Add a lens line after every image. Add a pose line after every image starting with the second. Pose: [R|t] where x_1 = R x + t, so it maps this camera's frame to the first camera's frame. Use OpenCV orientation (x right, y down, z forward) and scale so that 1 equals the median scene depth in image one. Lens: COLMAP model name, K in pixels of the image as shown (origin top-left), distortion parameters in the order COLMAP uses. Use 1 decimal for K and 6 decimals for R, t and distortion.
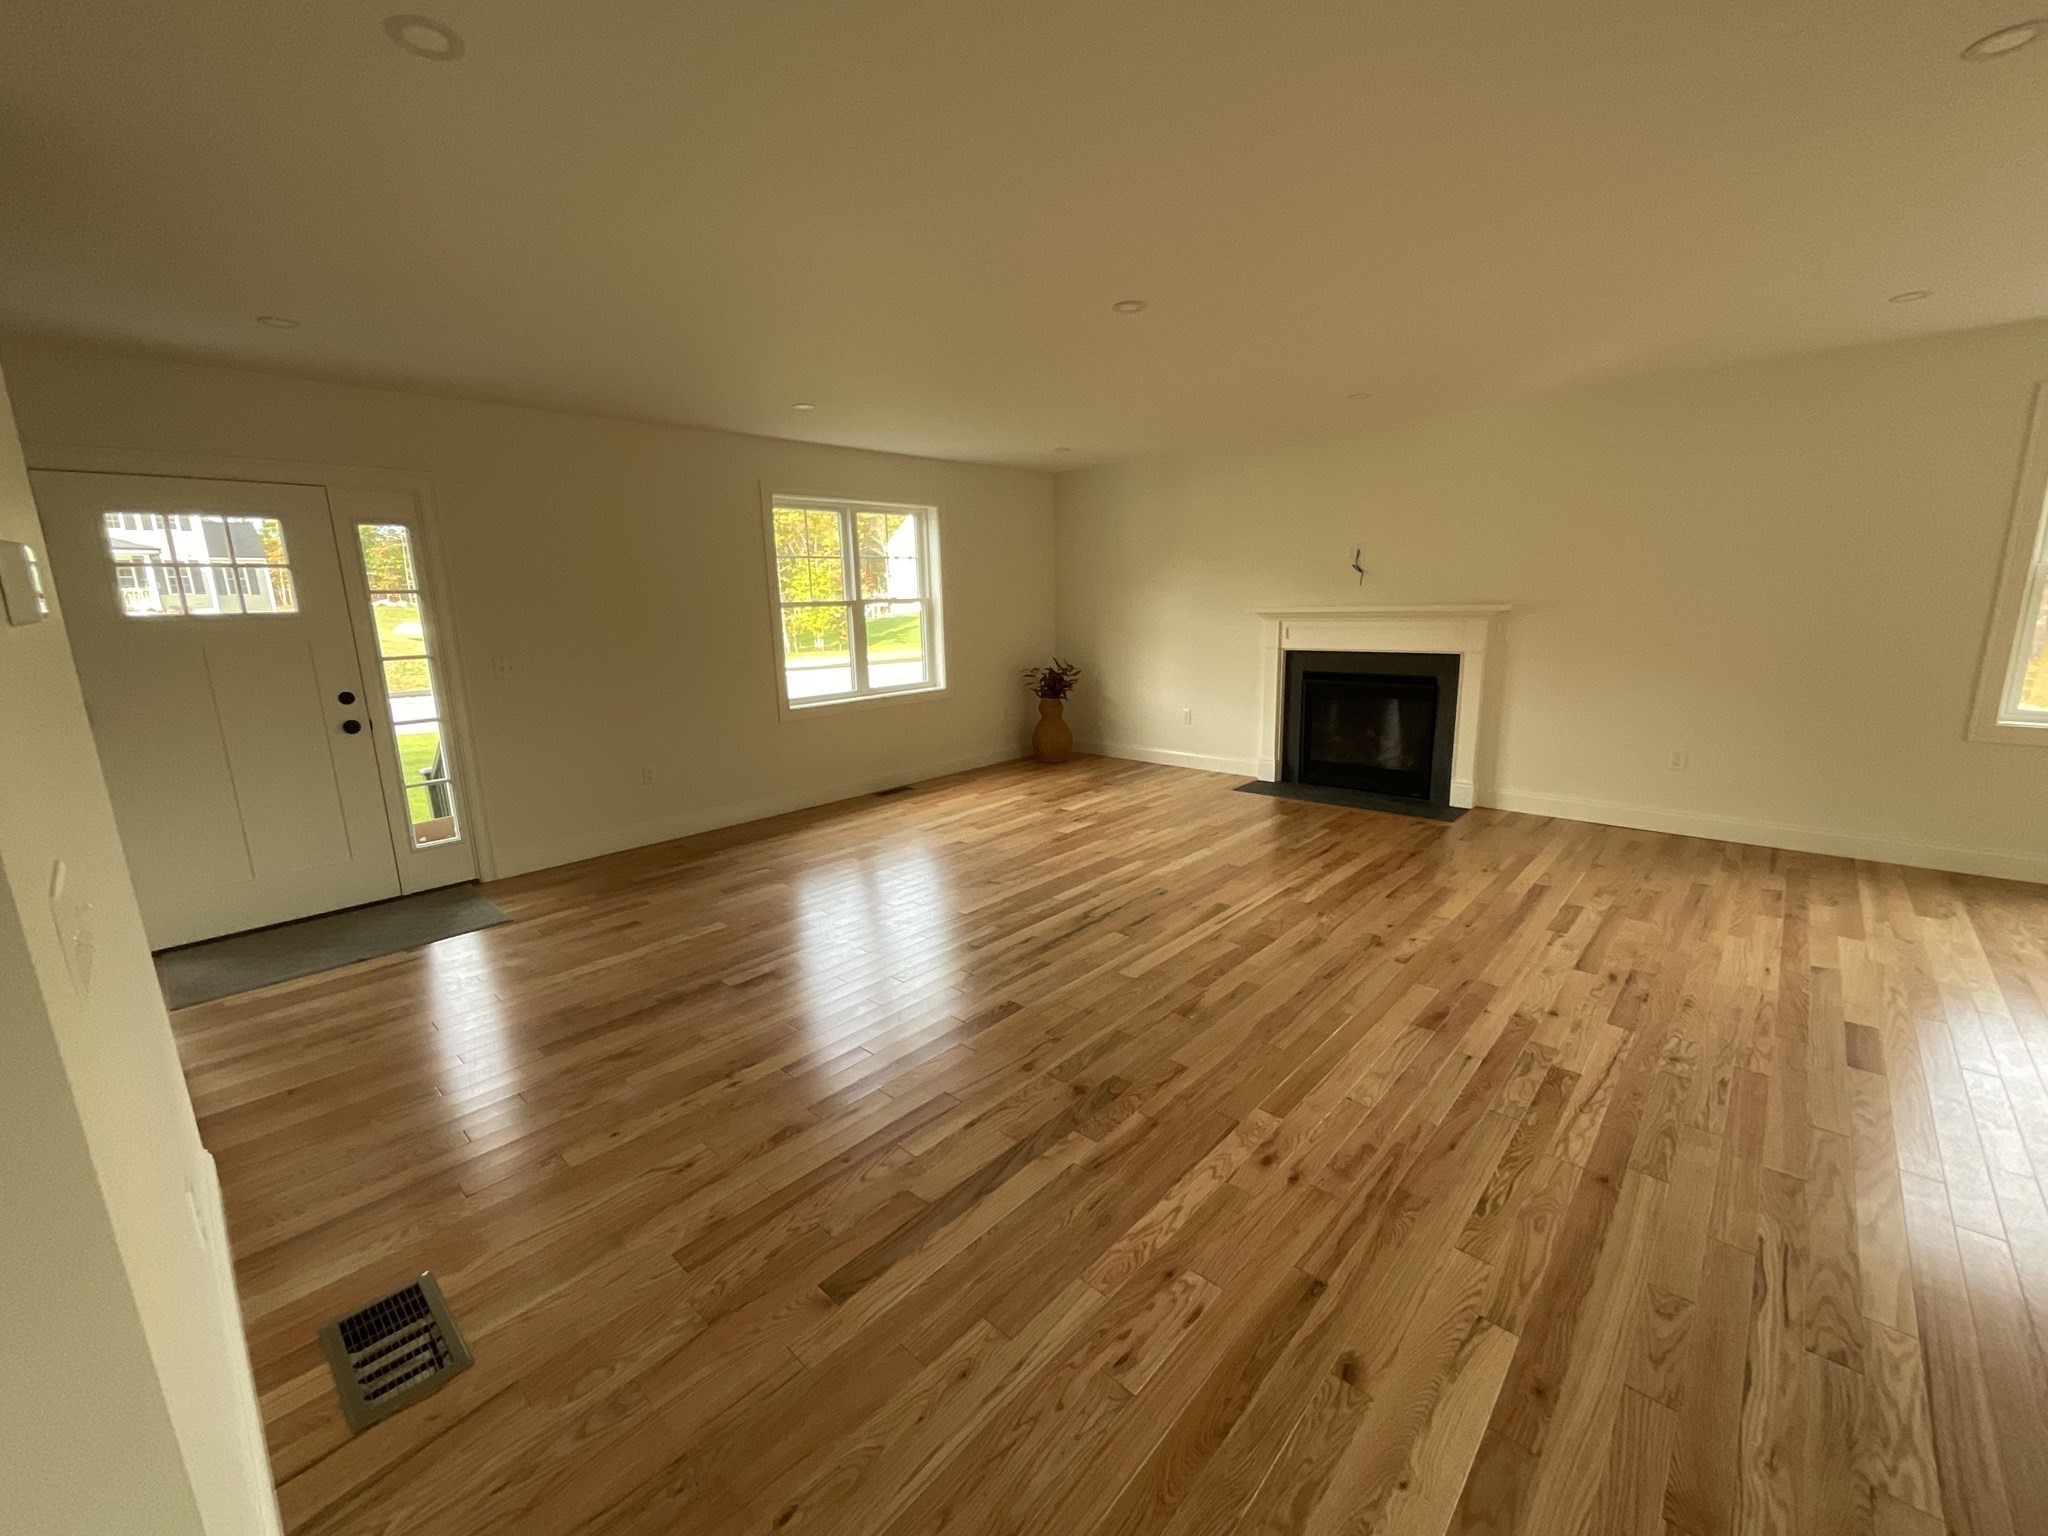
lens RADIAL K [[830.7, 0, 1024.0], [0, 830.7, 768.0], [0, 0, 1]] dist [0.001257, 0.000244]
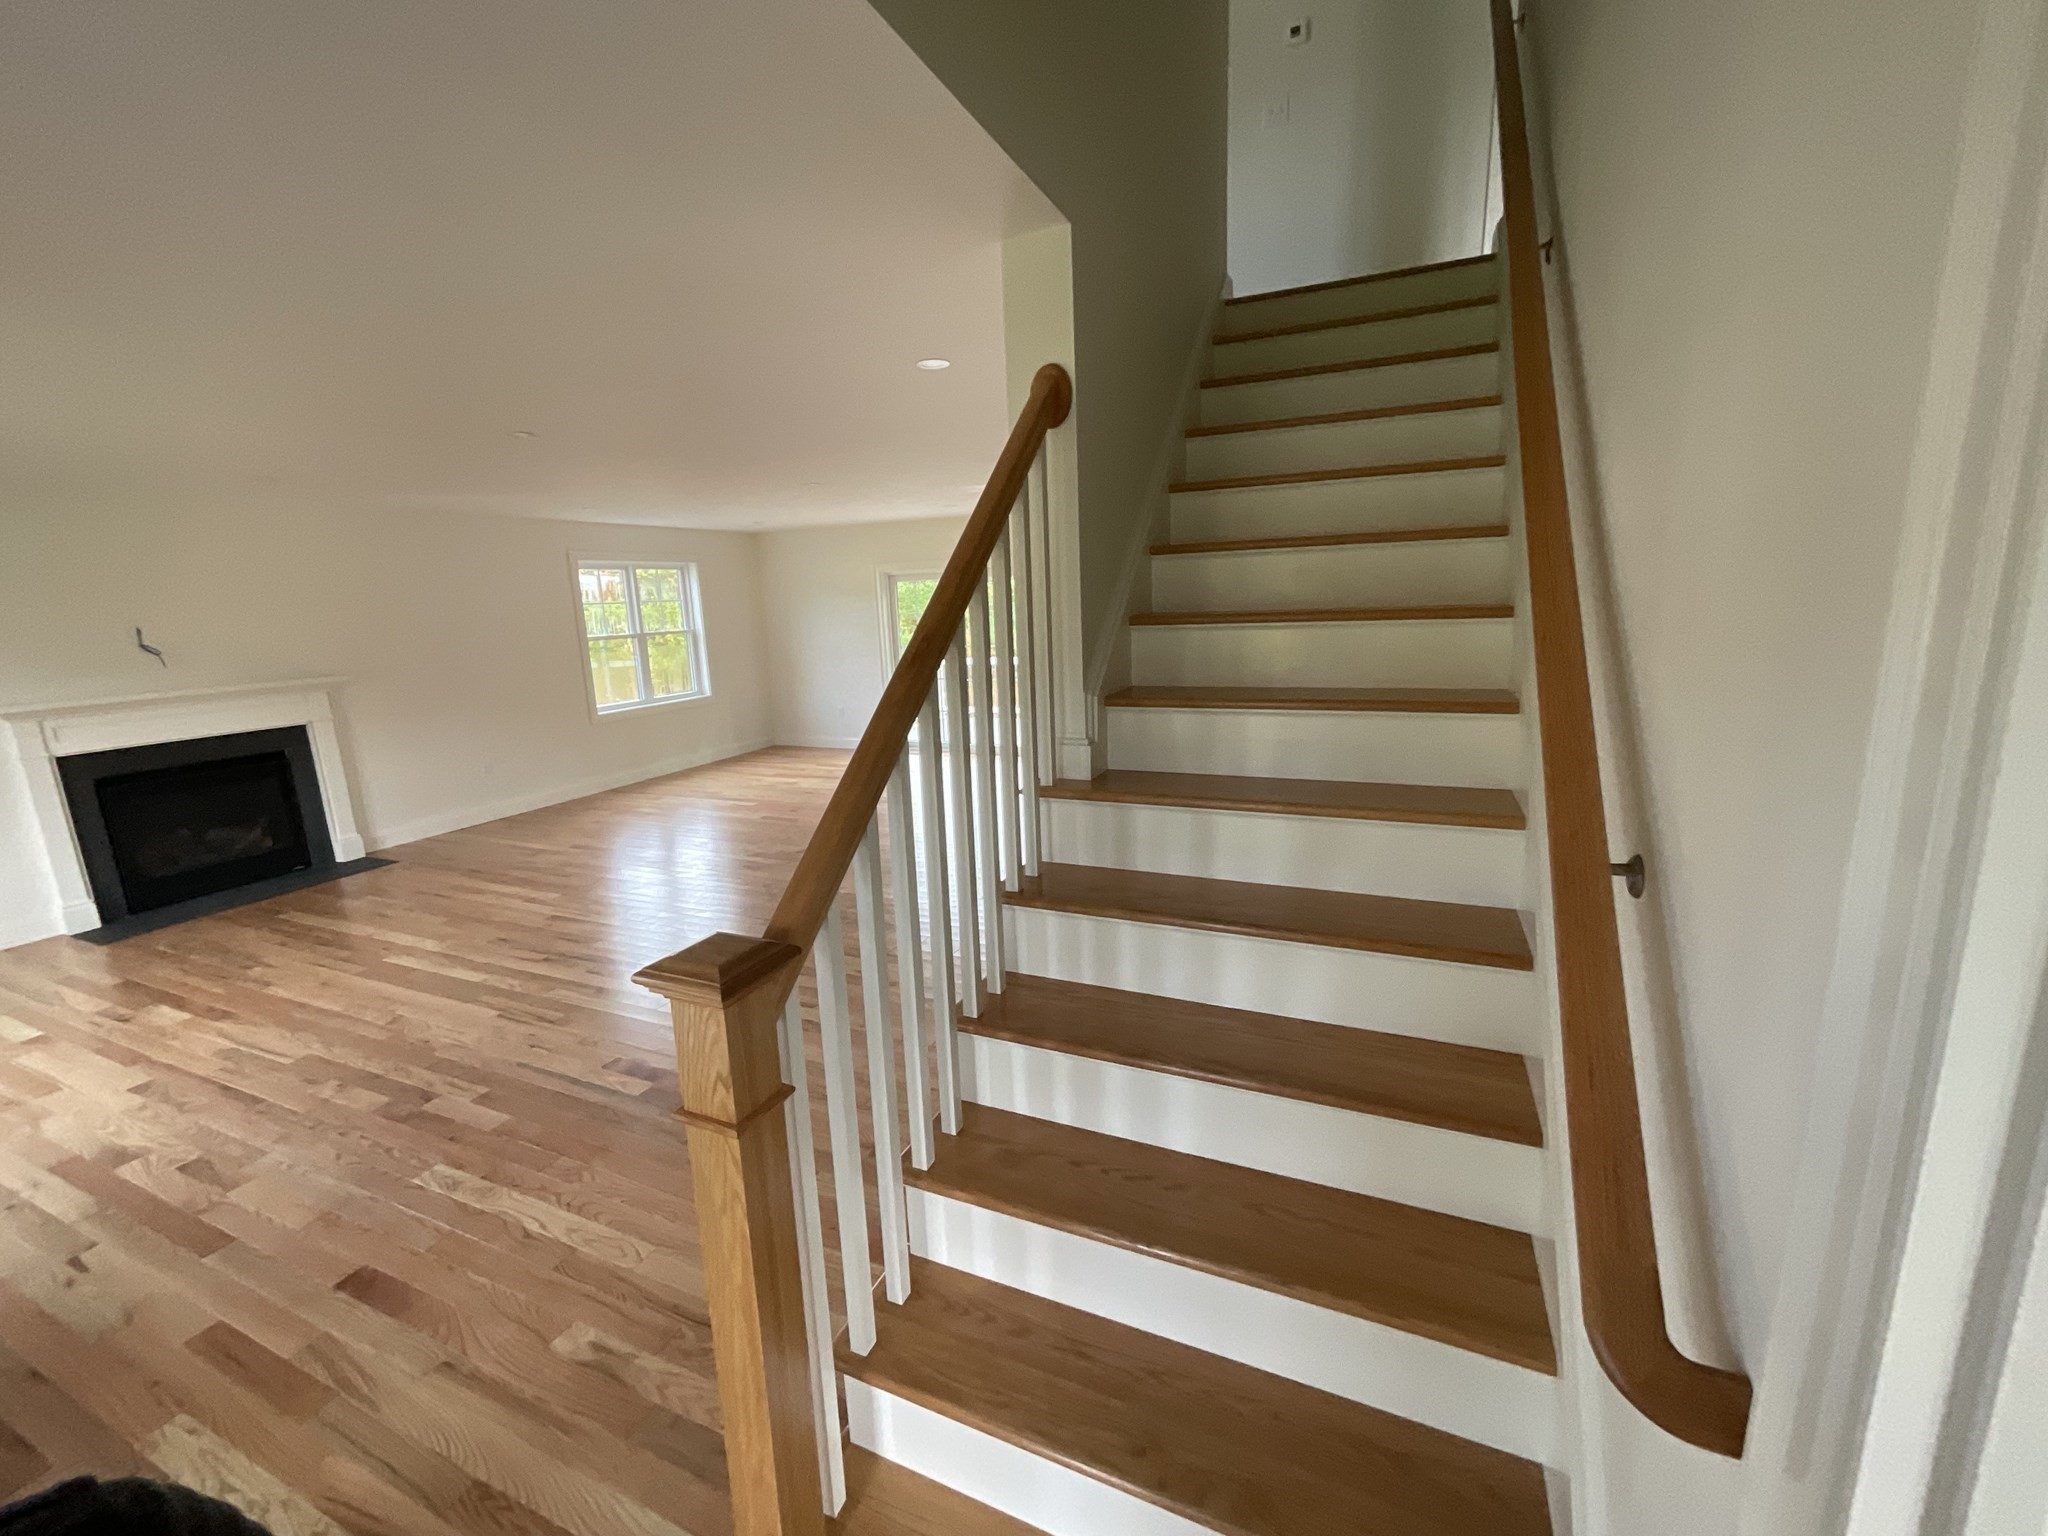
lens RADIAL K [[830.7, 0, 1024.0], [0, 830.7, 768.0], [0, 0, 1]] dist [0.001257, 0.000244]
pose [[-0.324891, -0.148368, 0.934041, -1.011996], [0.241967, 0.941707, 0.233750, -0.144656], [-0.914275, 0.301950, -0.270052, 0.602339]]
